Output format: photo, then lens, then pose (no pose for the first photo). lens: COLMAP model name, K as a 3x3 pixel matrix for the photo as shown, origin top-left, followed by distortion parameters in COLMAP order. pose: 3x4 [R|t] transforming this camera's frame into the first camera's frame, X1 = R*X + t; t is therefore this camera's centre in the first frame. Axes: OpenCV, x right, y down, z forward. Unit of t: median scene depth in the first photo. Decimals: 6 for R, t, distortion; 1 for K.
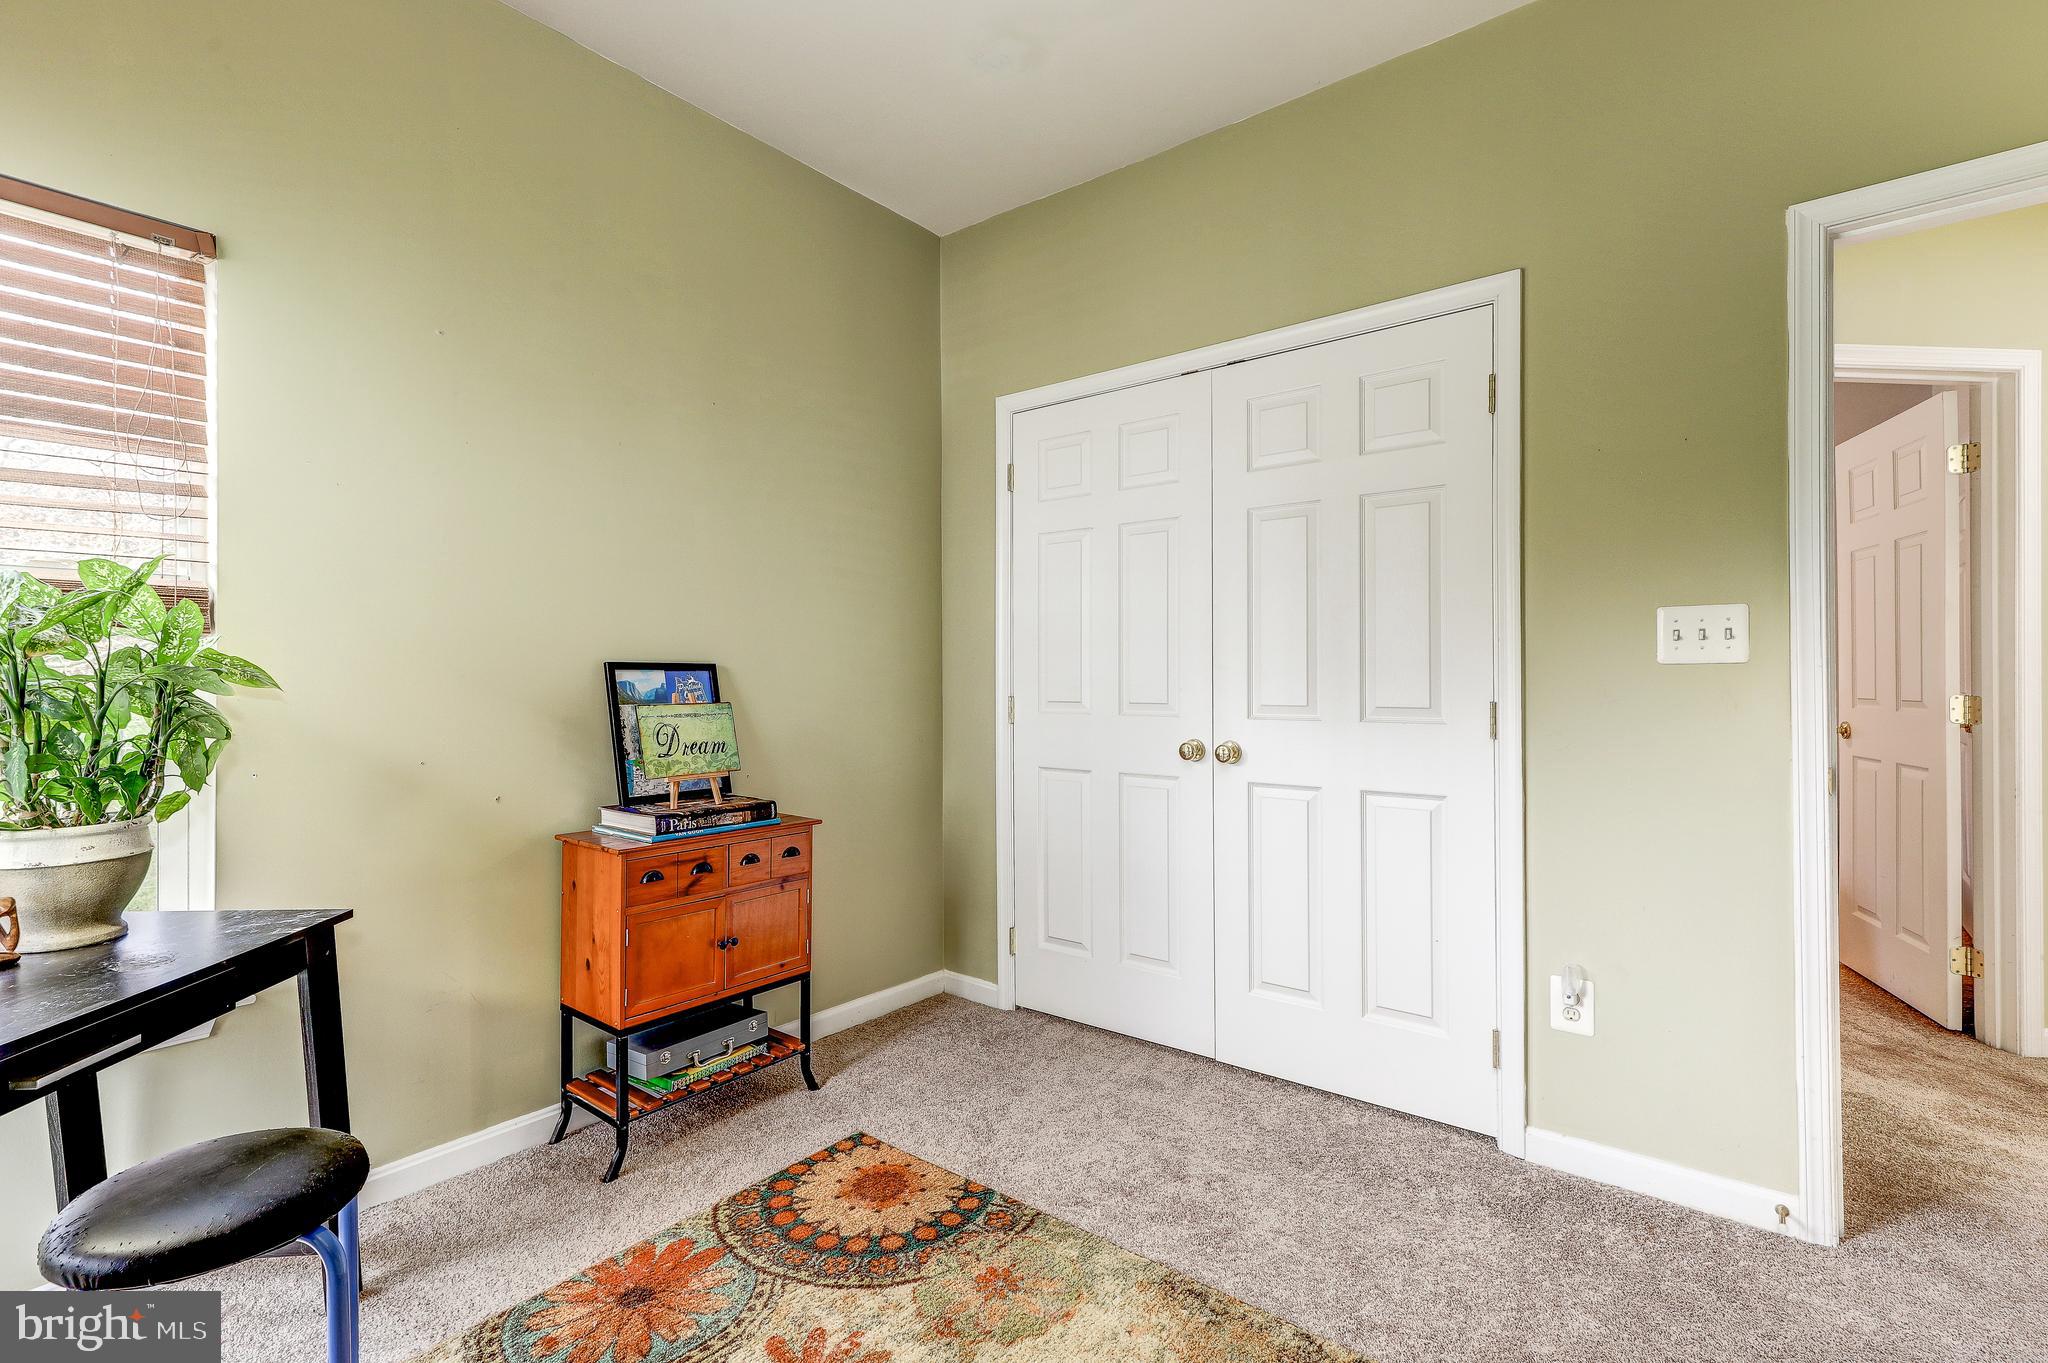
lens RADIAL K [[920.0, 0, 1053.8], [0, 920.0, 678.8], [0, 0, 1]] dist [0.000969, 0.000213]
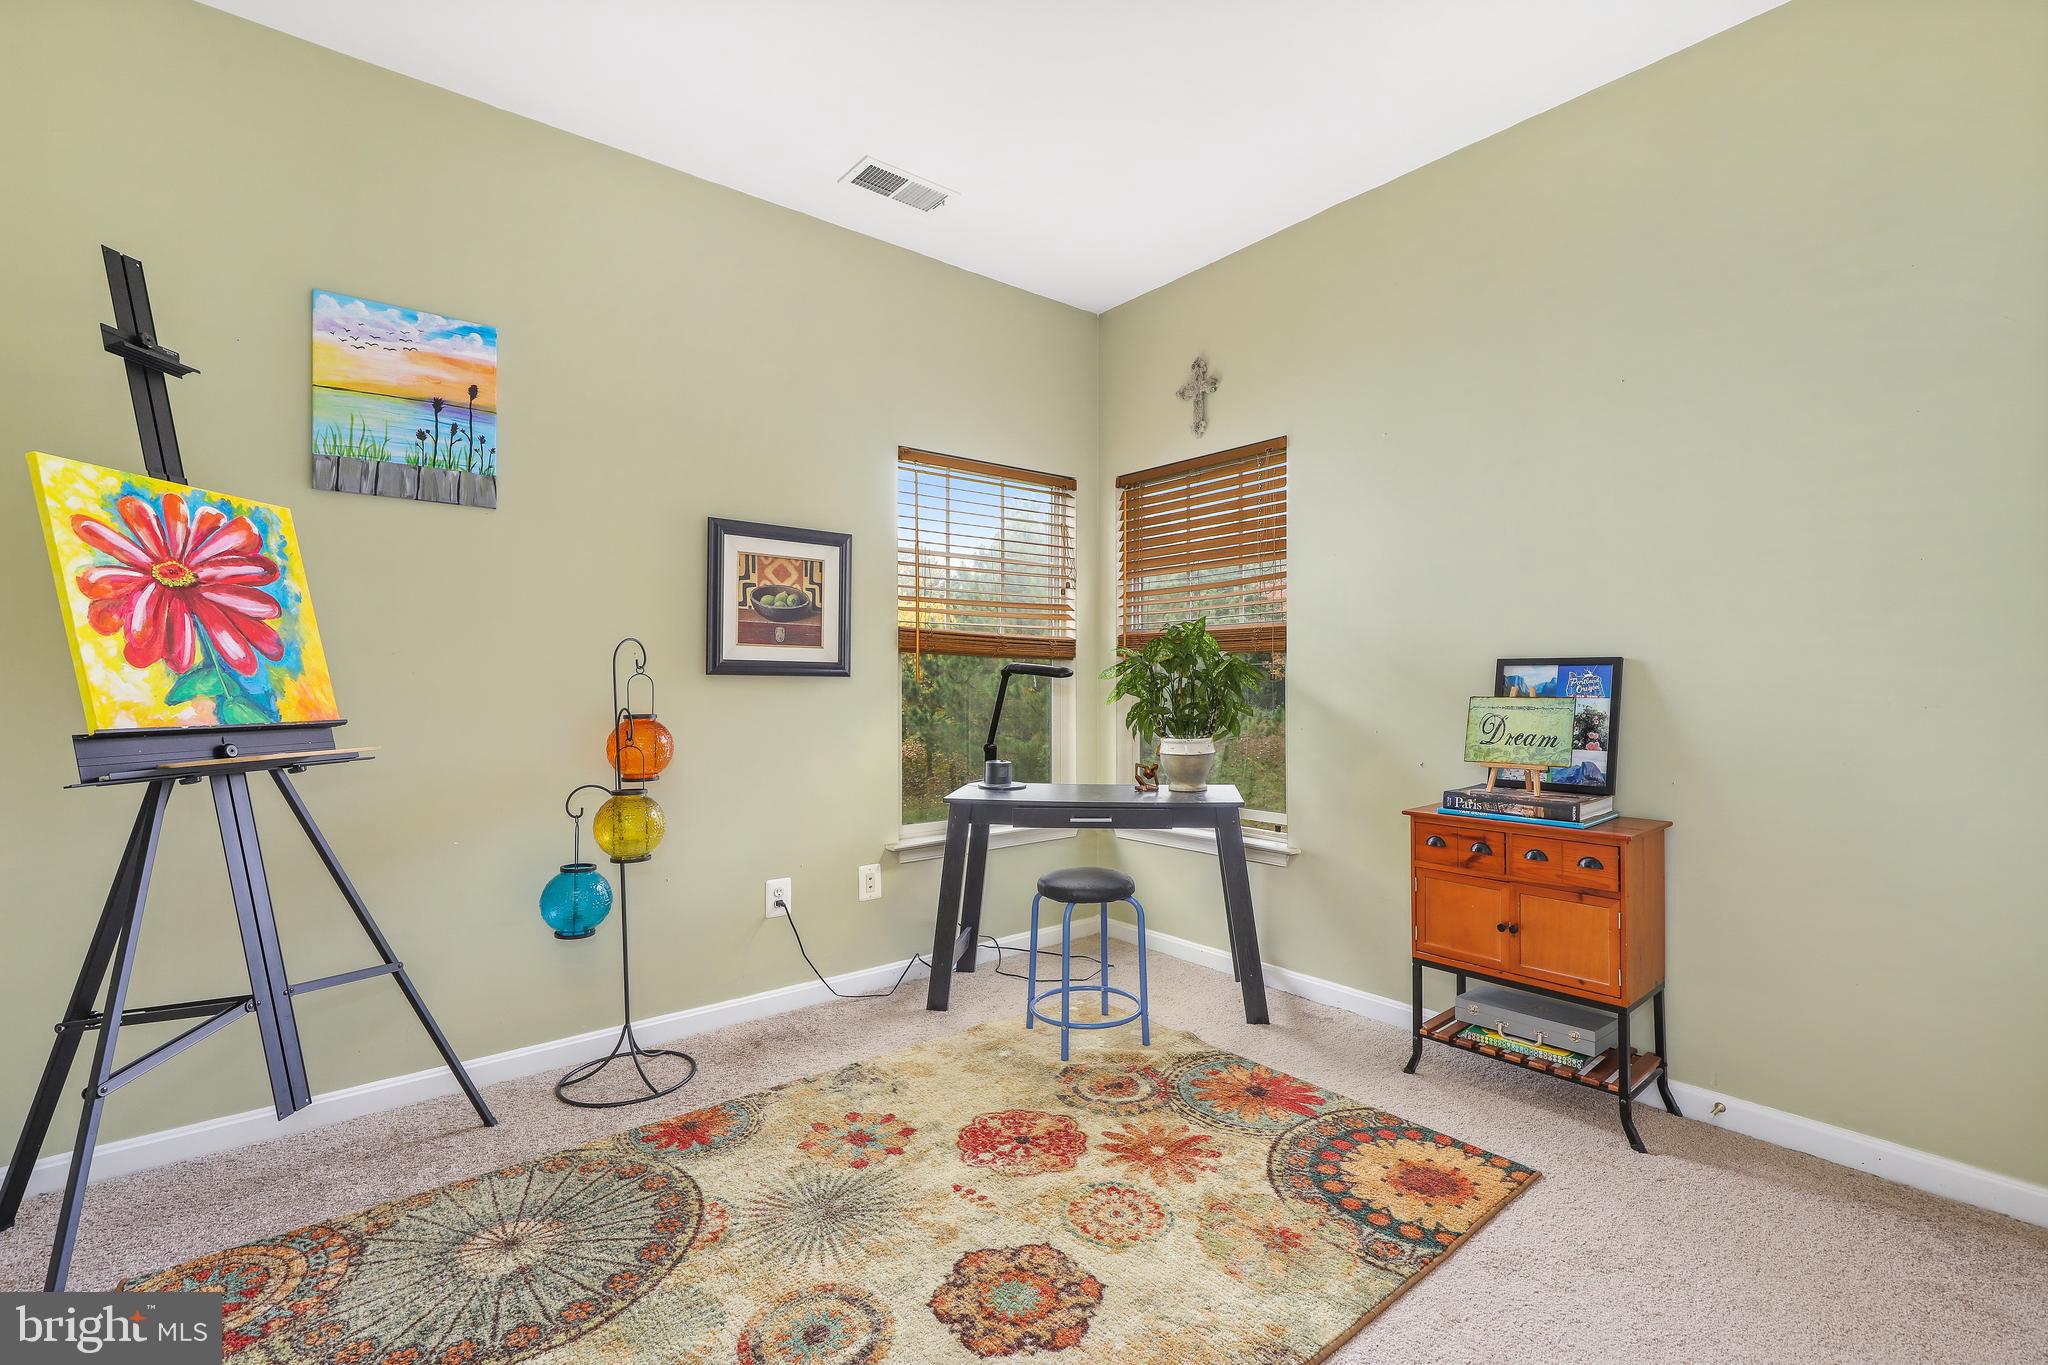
lens RADIAL K [[920.0, 0, 1053.8], [0, 920.0, 679.8], [0, 0, 1]] dist [0.000969, 0.000213]
pose [[-0.208674, 0.002533, -0.977982, 0.800508], [0.003948, 0.999991, 0.001747, 0.003463], [0.977977, -0.003496, -0.208682, 0.747464]]
